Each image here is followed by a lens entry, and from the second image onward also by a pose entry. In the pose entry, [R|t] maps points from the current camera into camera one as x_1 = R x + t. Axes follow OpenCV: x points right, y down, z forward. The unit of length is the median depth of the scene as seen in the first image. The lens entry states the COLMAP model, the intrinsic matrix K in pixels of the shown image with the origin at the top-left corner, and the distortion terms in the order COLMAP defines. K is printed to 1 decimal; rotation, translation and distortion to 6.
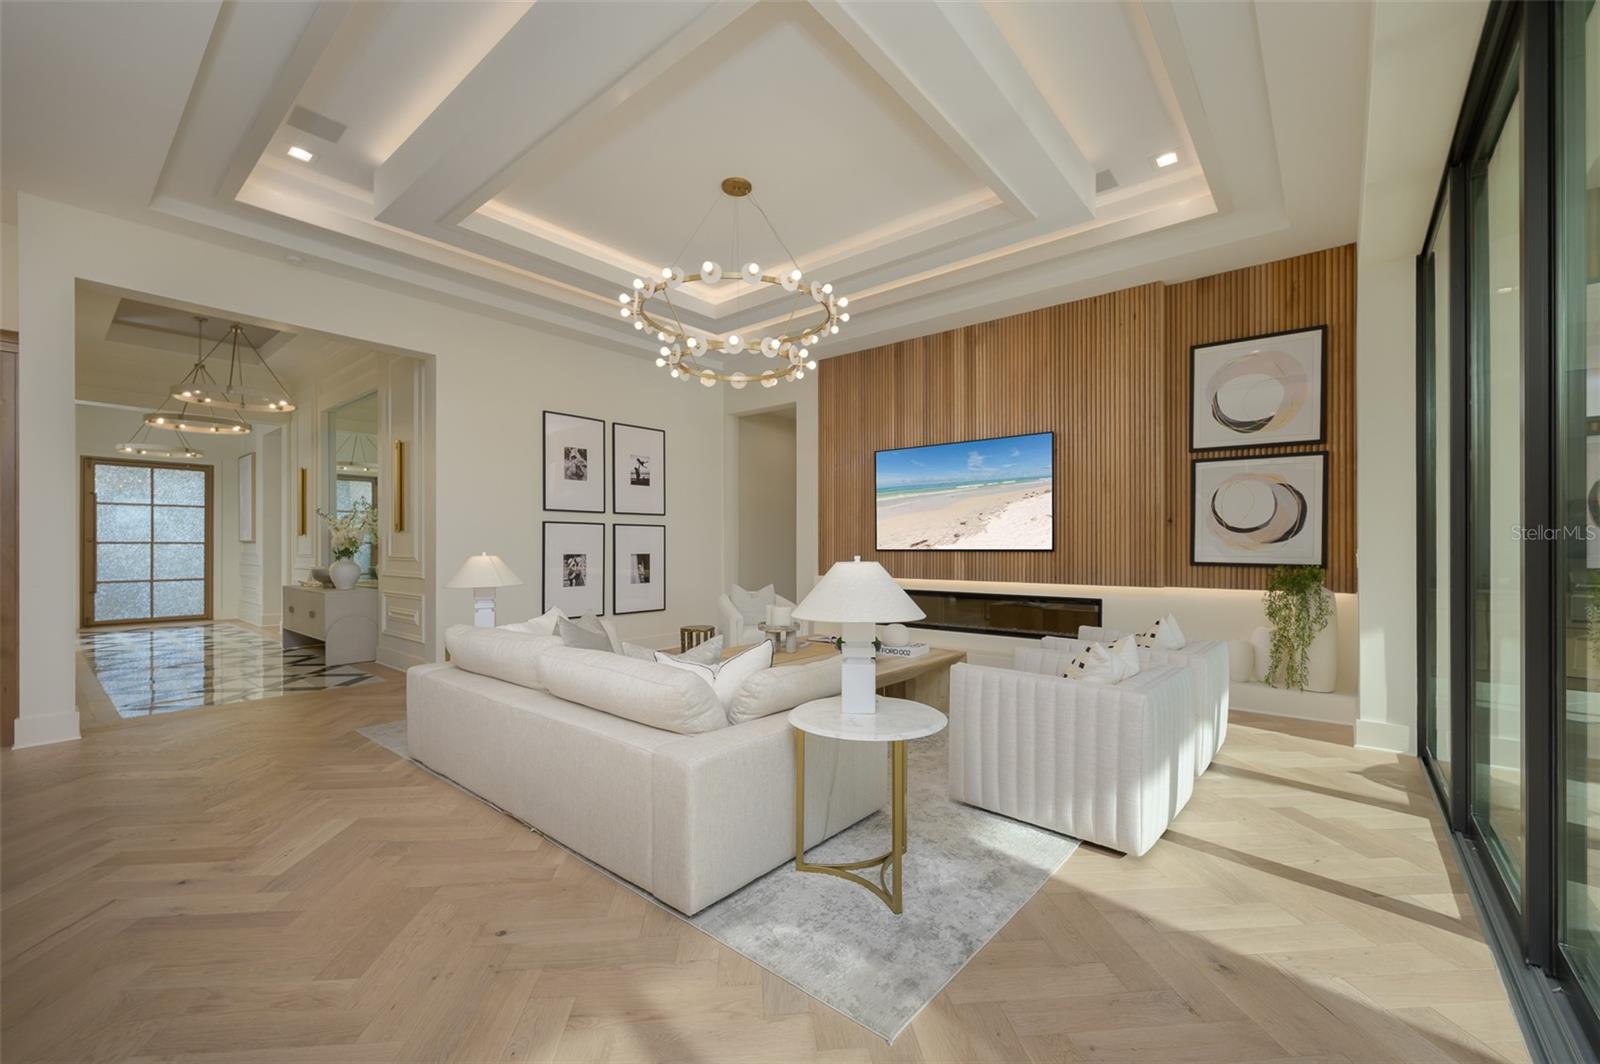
lens RADIAL K [[646.8, 0, 800.9], [0, 646.8, 543.3], [0, 0, 1]] dist [-0.001267, 0.000399]
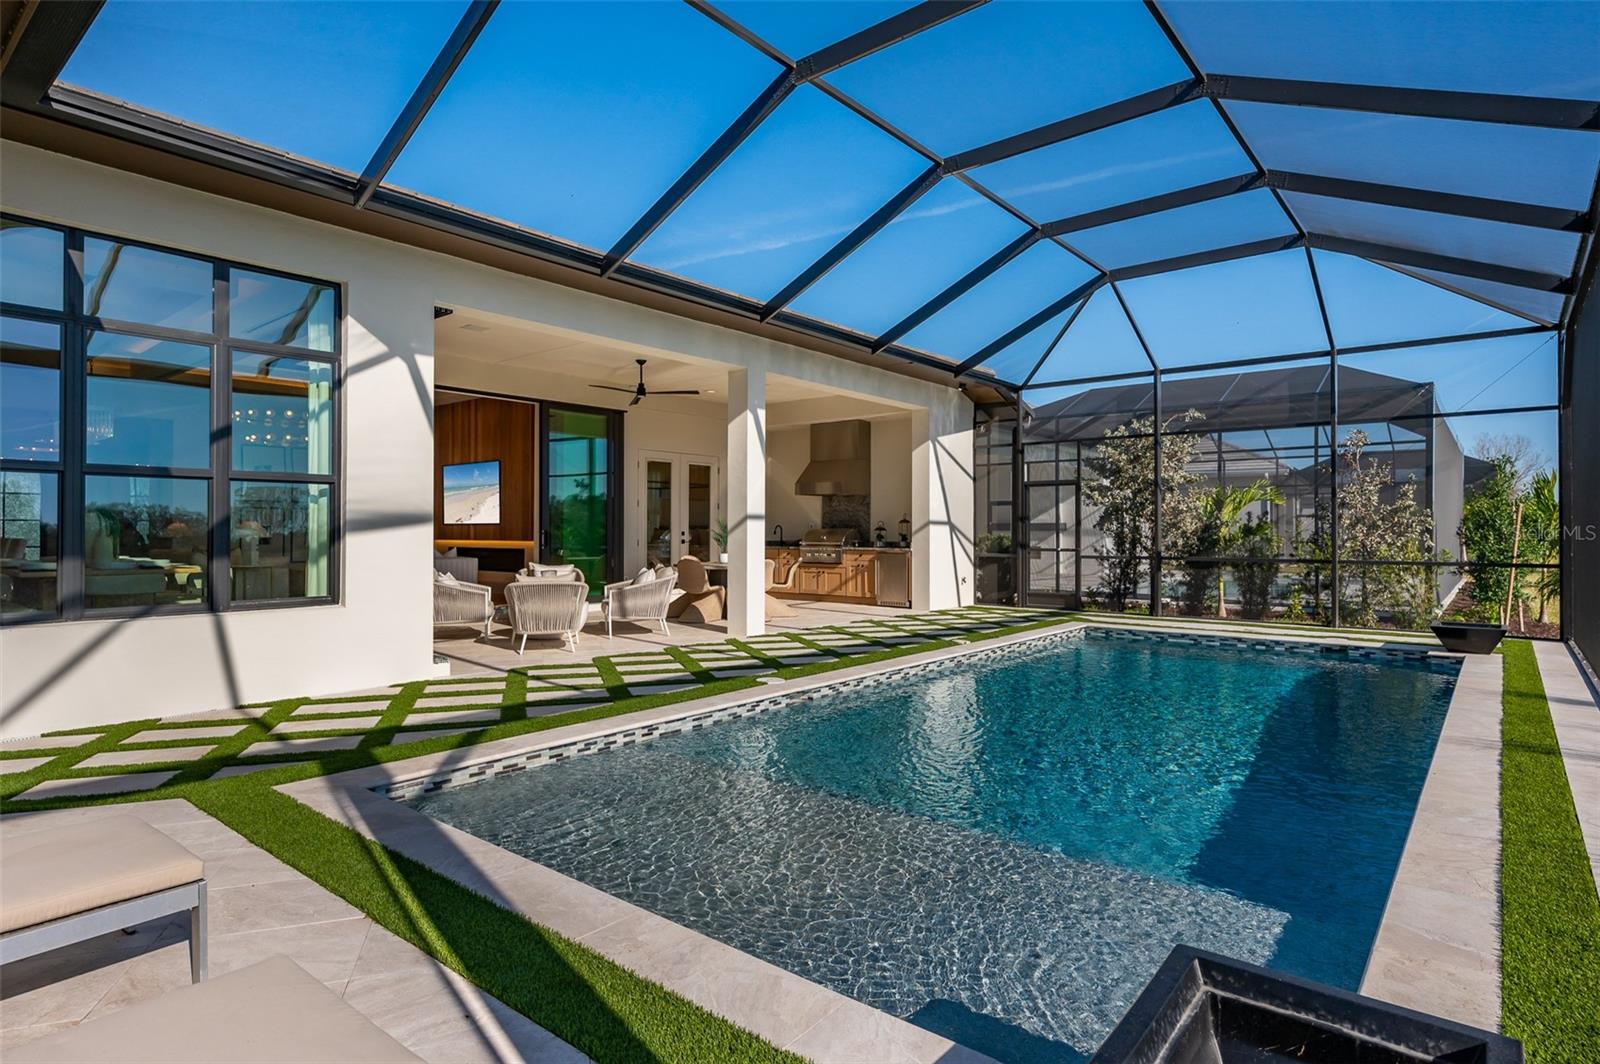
lens RADIAL K [[847.0, 0, 800.0], [0, 847.0, 532.0], [0, 0, 1]] dist [-0.000144, 0.000826]
pose [[0.999990, 0.000984, 0.004354, 1.160055], [-0.001023, 0.999960, 0.008920, 0.012139], [-0.004345, -0.008924, 0.999951, -1.375375]]
